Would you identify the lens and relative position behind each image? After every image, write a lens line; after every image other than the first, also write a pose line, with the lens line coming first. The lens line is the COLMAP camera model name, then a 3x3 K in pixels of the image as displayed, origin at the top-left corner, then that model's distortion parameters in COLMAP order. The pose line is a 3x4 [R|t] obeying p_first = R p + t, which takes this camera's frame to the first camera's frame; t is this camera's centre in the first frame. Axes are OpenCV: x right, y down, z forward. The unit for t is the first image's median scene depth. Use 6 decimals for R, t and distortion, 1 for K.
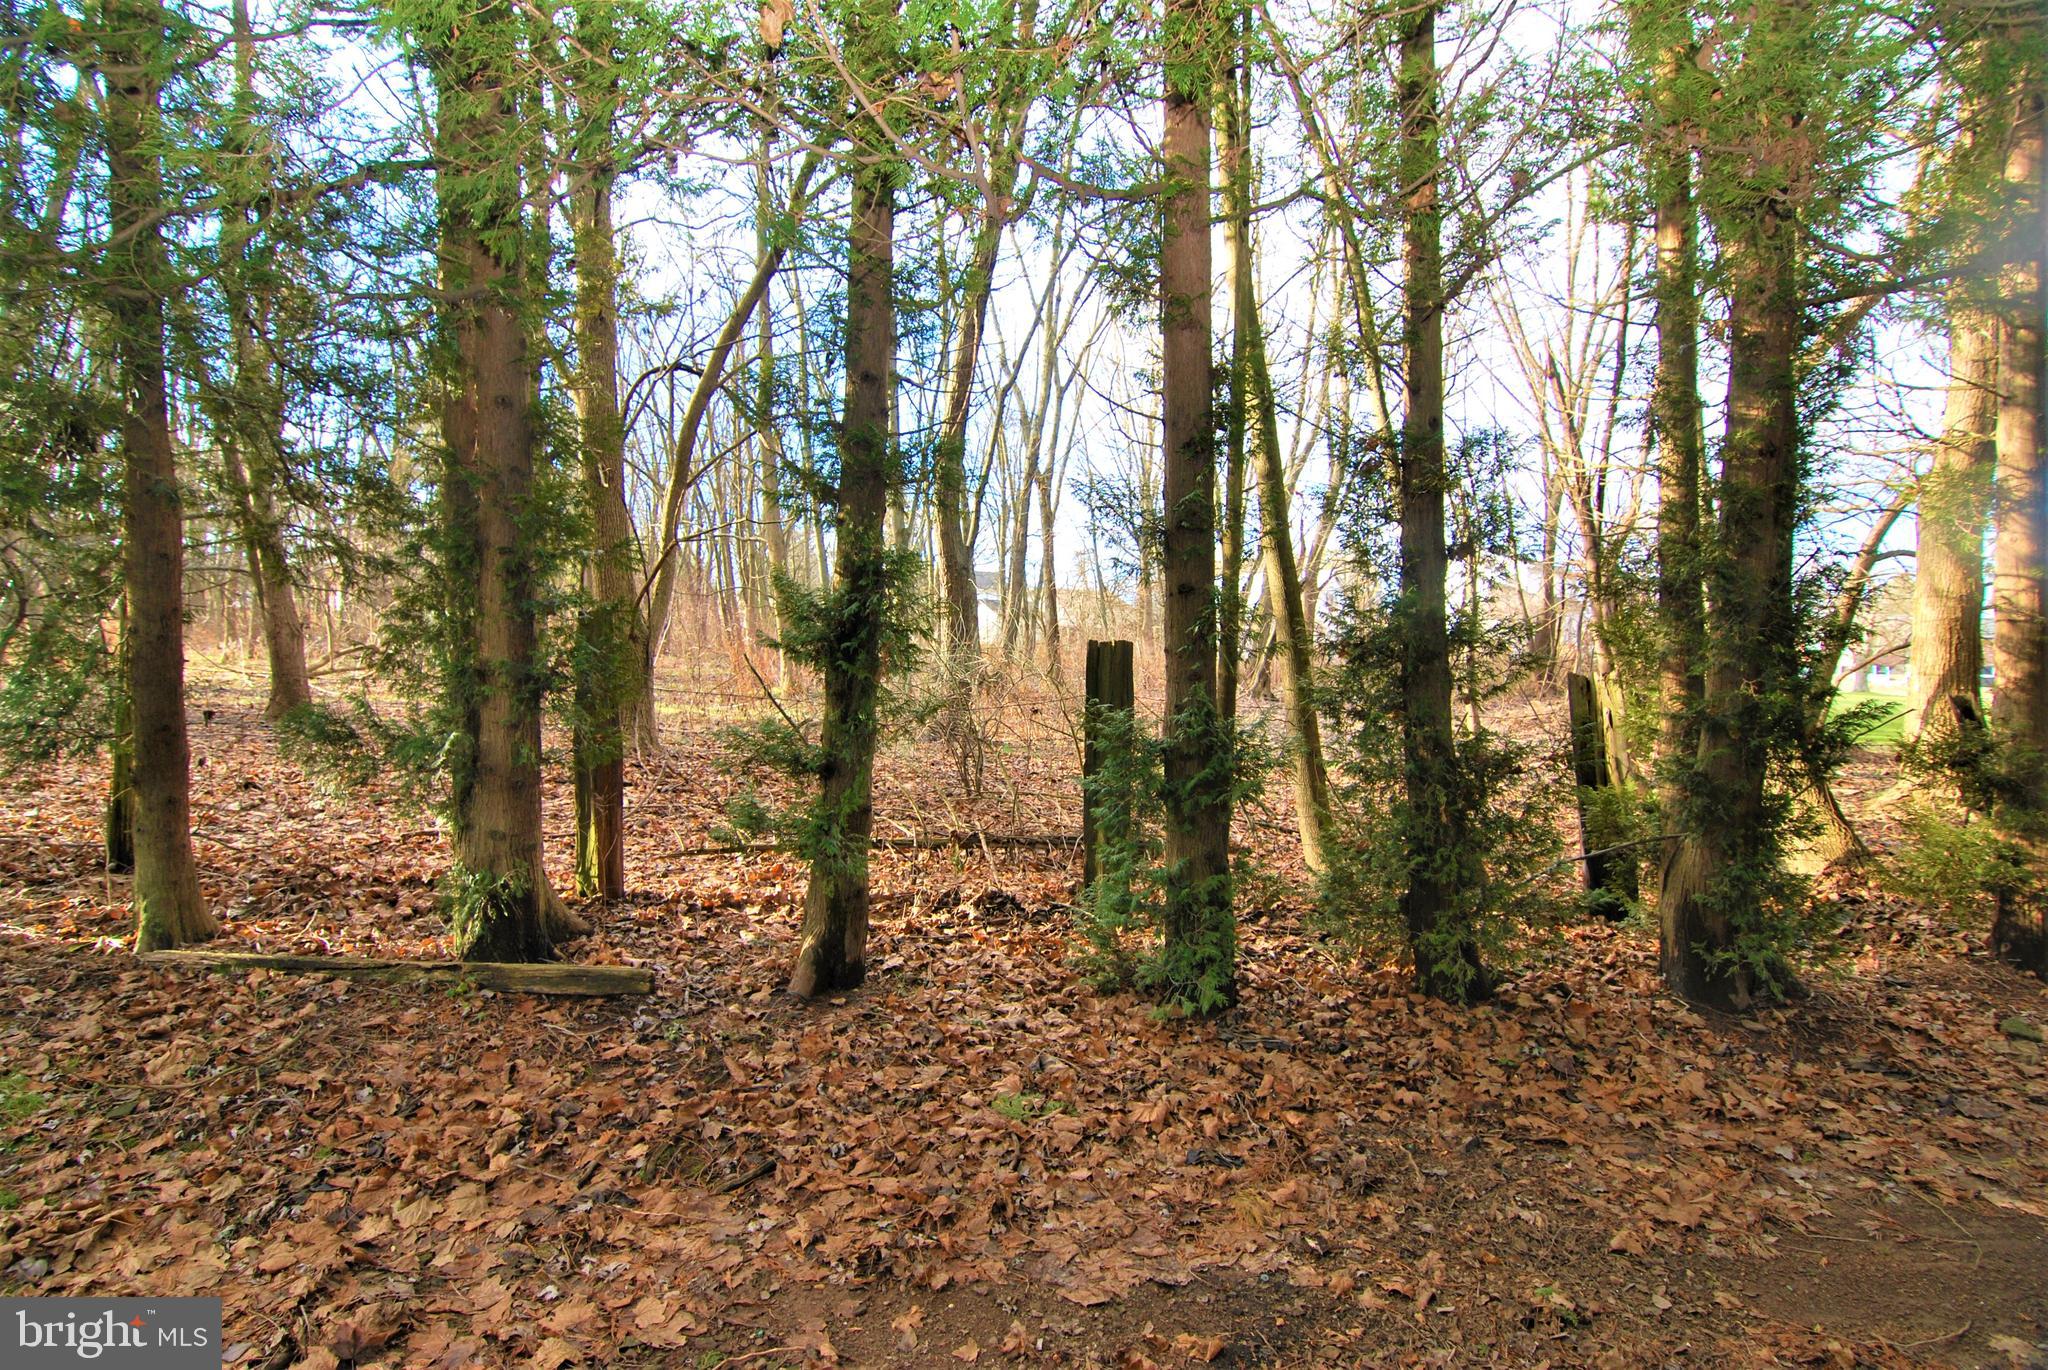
lens RADIAL K [[1014.3, 0, 1031.9], [0, 1014.3, 673.9], [0, 0, 1]] dist [-0.004818, -0.000986]
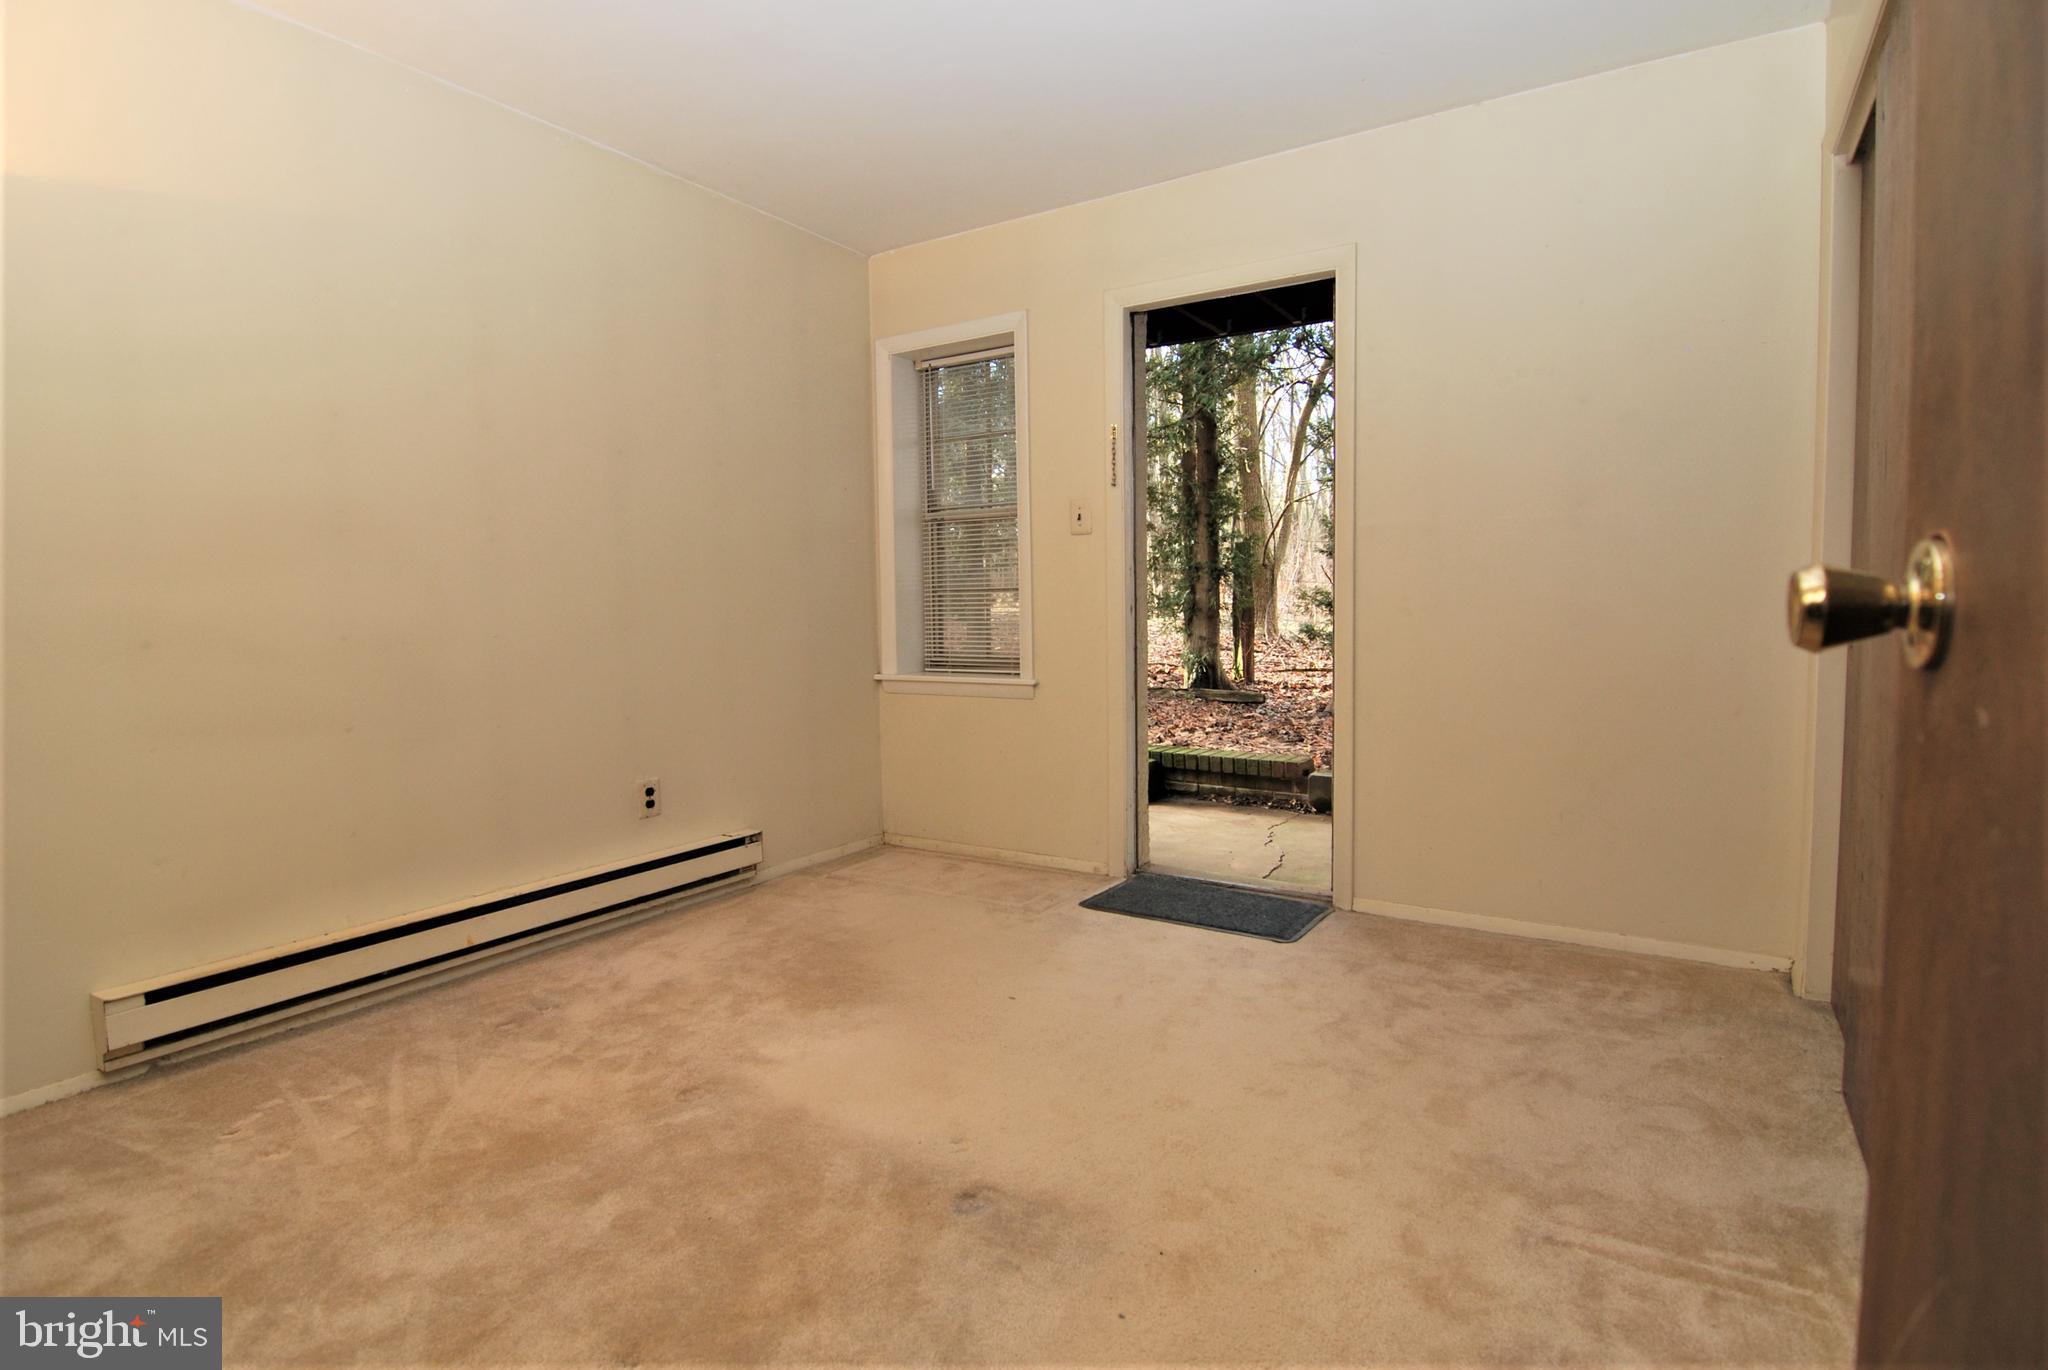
lens RADIAL K [[1014.3, 0, 1032.6], [0, 1014.3, 681.4], [0, 0, 1]] dist [-0.004818, -0.000986]
pose [[0.816901, 0.030782, -0.575957, 0.481878], [0.005454, 0.998118, 0.061079, 0.108814], [0.576753, -0.053037, 0.815195, -1.089584]]
